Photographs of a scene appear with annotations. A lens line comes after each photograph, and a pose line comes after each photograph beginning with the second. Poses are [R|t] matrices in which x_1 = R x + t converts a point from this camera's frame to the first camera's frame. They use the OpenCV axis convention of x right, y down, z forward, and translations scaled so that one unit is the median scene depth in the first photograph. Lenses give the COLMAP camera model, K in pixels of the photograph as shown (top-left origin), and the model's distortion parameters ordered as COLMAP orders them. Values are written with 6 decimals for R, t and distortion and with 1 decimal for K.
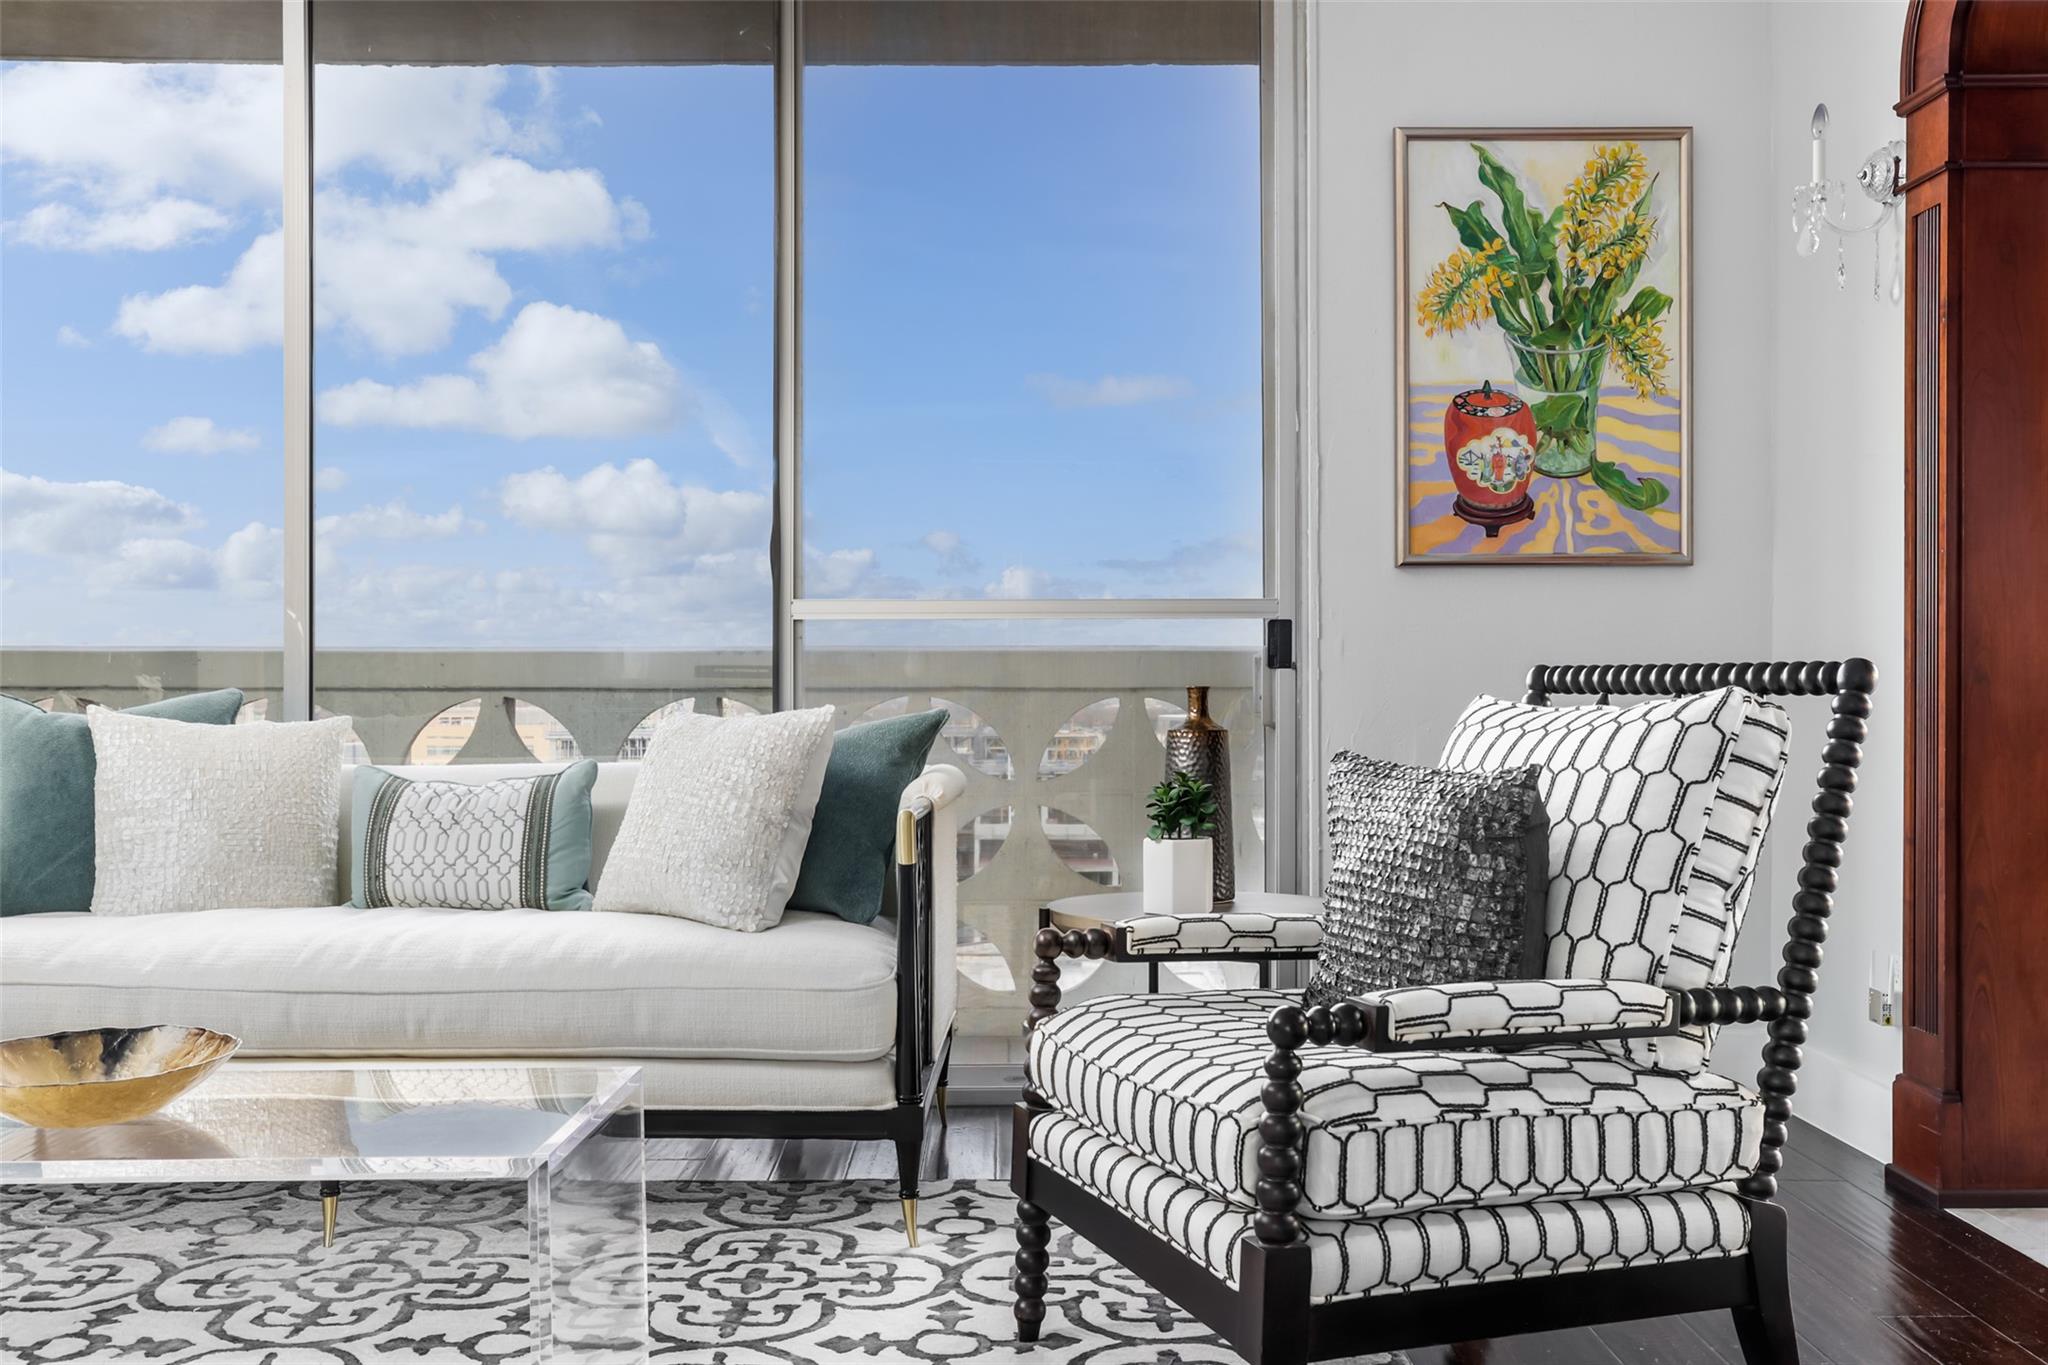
lens RADIAL K [[1805.0, 0, 1023.7], [0, 1805.0, 675.3], [0, 0, 1]] dist [-0.006472, 0.015394]
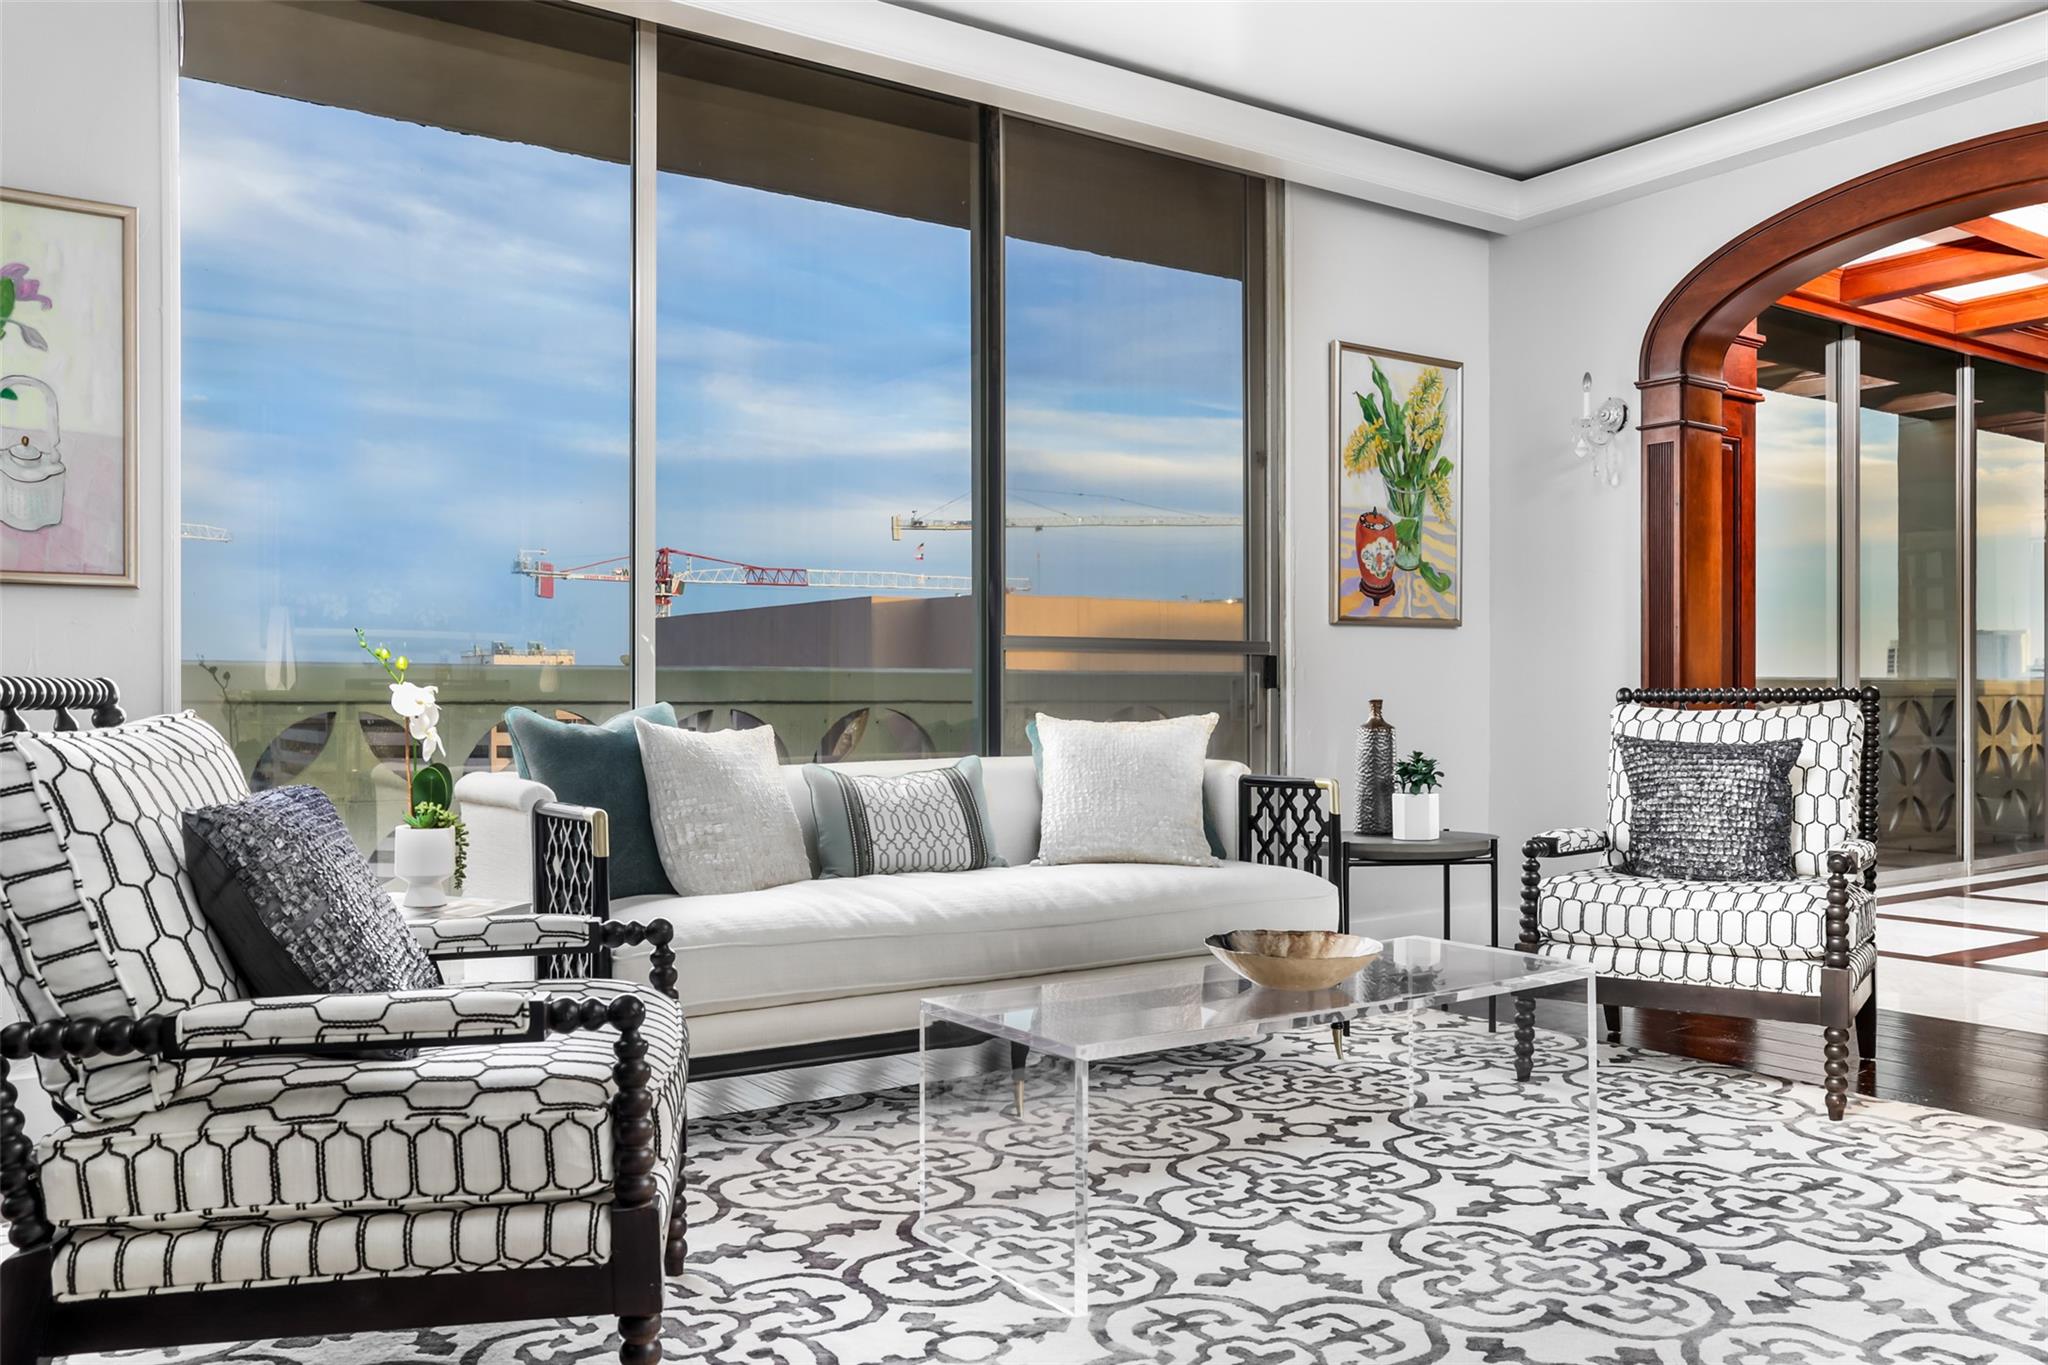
lens RADIAL K [[1641.0, 0, 1025.0], [0, 1641.0, 682.5], [0, 0, 1]] dist [-0.010042, -0.005907]
pose [[0.817113, 0.005758, 0.576449, -0.823783], [-0.002489, 0.999976, -0.006460, 0.000897], [-0.576473, 0.003844, 0.817107, 0.001284]]
